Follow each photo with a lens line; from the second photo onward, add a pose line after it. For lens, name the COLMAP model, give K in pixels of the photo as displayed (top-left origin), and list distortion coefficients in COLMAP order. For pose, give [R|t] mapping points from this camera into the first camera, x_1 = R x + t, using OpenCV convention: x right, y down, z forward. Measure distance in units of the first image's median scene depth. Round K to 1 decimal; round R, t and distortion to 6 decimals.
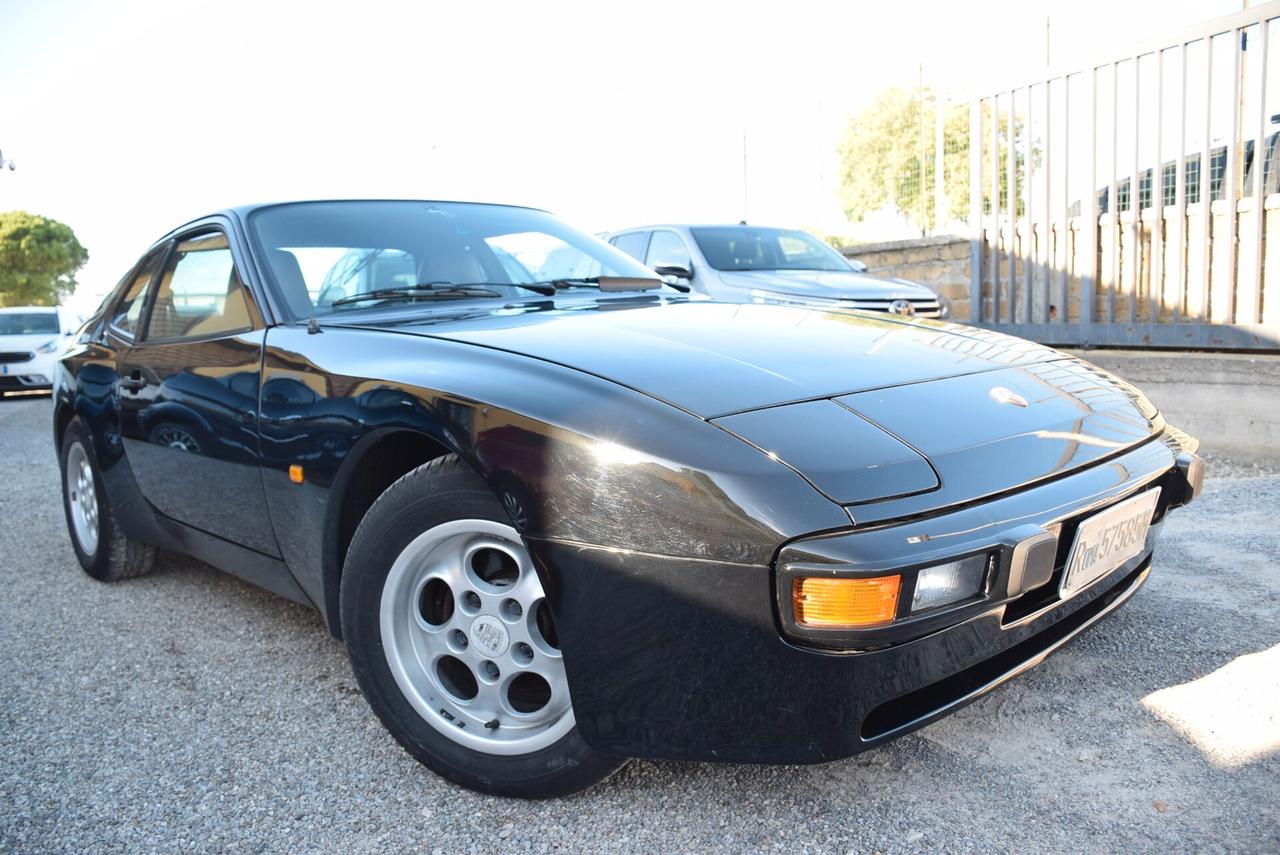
lens RADIAL K [[999.7, 0, 629.1], [0, 999.7, 446.8], [0, 0, 1]] dist [-0.143571, 0.102046]
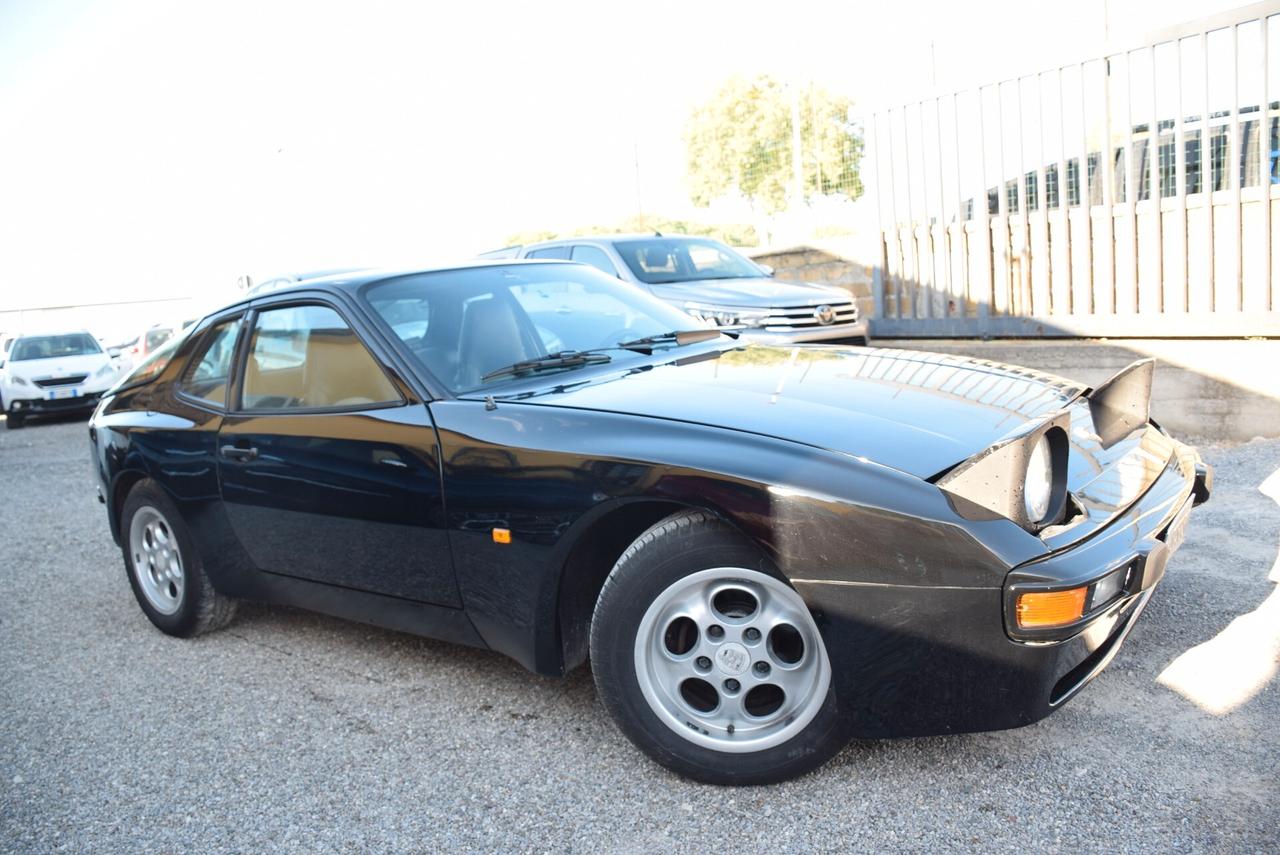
lens RADIAL K [[999.7, 0, 629.1], [0, 999.7, 446.8], [0, 0, 1]] dist [-0.143571, 0.102046]
pose [[0.986811, -0.069636, 0.146136, -0.119242], [0.067944, 0.997552, 0.016548, -0.028636], [-0.146930, -0.006401, 0.989126, -0.057718]]
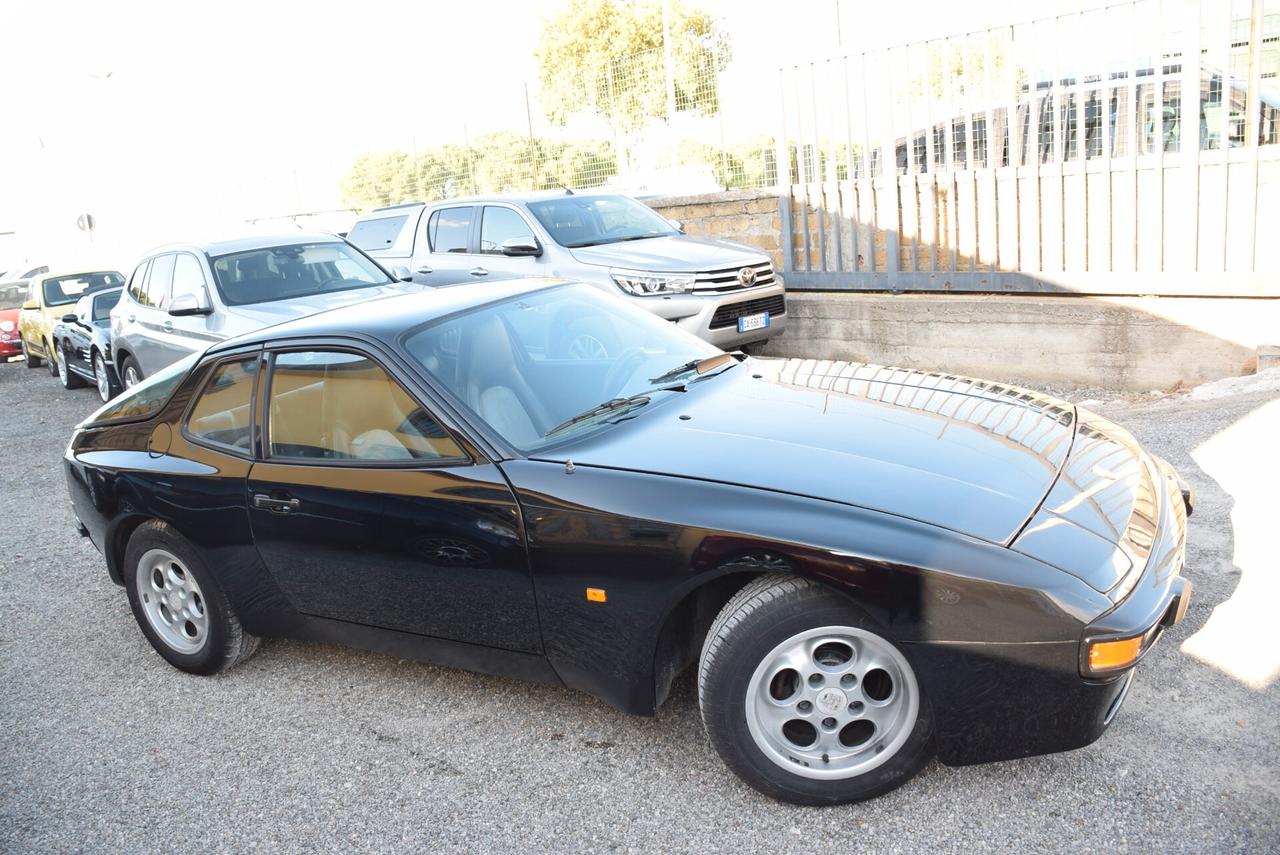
lens RADIAL K [[1004.4, 0, 629.8], [0, 1004.4, 446.3], [0, 0, 1]] dist [-0.138584, 0.097069]
pose [[0.952395, -0.133660, 0.274005, -0.207473], [0.106780, 0.988085, 0.110839, -0.097759], [-0.285555, -0.076305, 0.955320, -0.065307]]
